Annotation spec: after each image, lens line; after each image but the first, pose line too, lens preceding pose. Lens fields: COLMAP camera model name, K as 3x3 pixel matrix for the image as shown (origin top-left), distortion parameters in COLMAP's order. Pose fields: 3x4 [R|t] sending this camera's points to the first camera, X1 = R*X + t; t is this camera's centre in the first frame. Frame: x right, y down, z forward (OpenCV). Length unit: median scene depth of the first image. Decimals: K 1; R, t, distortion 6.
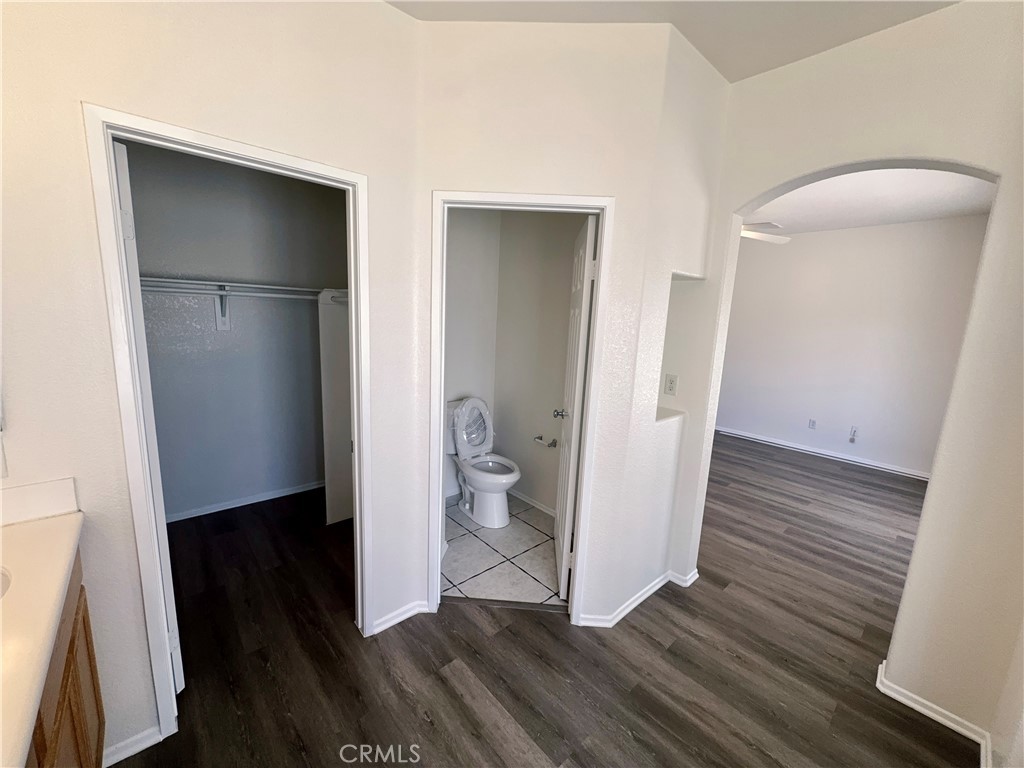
lens RADIAL K [[409.2, 0, 512.0], [0, 409.2, 384.0], [0, 0, 1]] dist [0.000448, 0.000326]
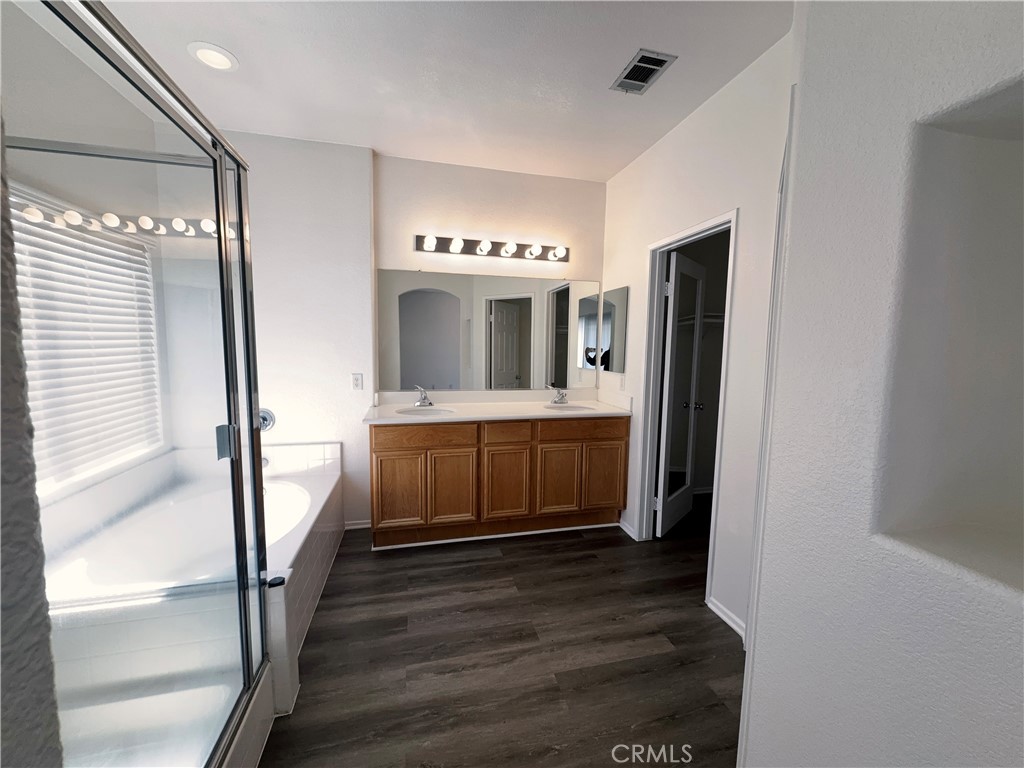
lens RADIAL K [[409.2, 0, 512.0], [0, 409.2, 384.0], [0, 0, 1]] dist [0.000448, 0.000326]
pose [[-0.469594, 0.035848, -0.882155, 0.744311], [-0.185460, 0.972876, 0.138260, -0.028709], [0.863184, 0.228531, -0.450208, 0.762319]]
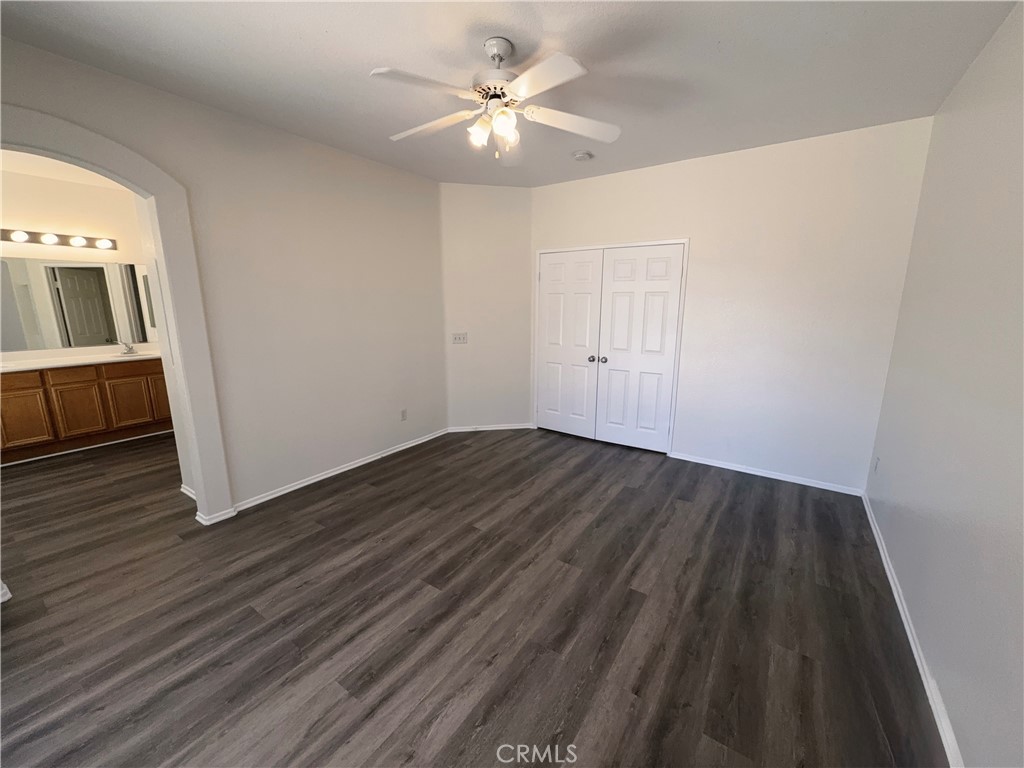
lens RADIAL K [[409.2, 0, 512.0], [0, 409.2, 384.0], [0, 0, 1]] dist [0.000448, 0.000326]
pose [[0.229996, 0.148514, -0.961793, 1.789538], [-0.155211, 0.981235, 0.114400, -0.171557], [0.960735, 0.122970, 0.248731, 1.597950]]
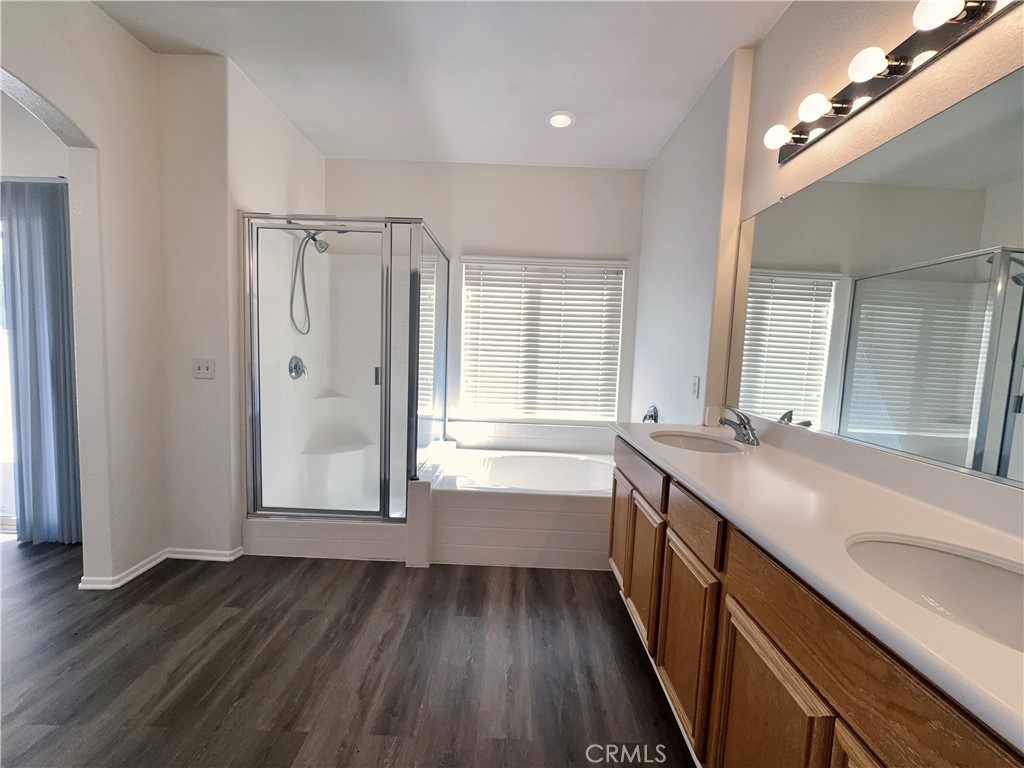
lens RADIAL K [[409.2, 0, 512.0], [0, 409.2, 384.0], [0, 0, 1]] dist [0.000448, 0.000326]
pose [[-0.737182, -0.129490, 0.663170, -0.456606], [0.040498, 0.971233, 0.234660, -0.020339], [-0.674479, 0.199845, -0.710732, 0.730729]]
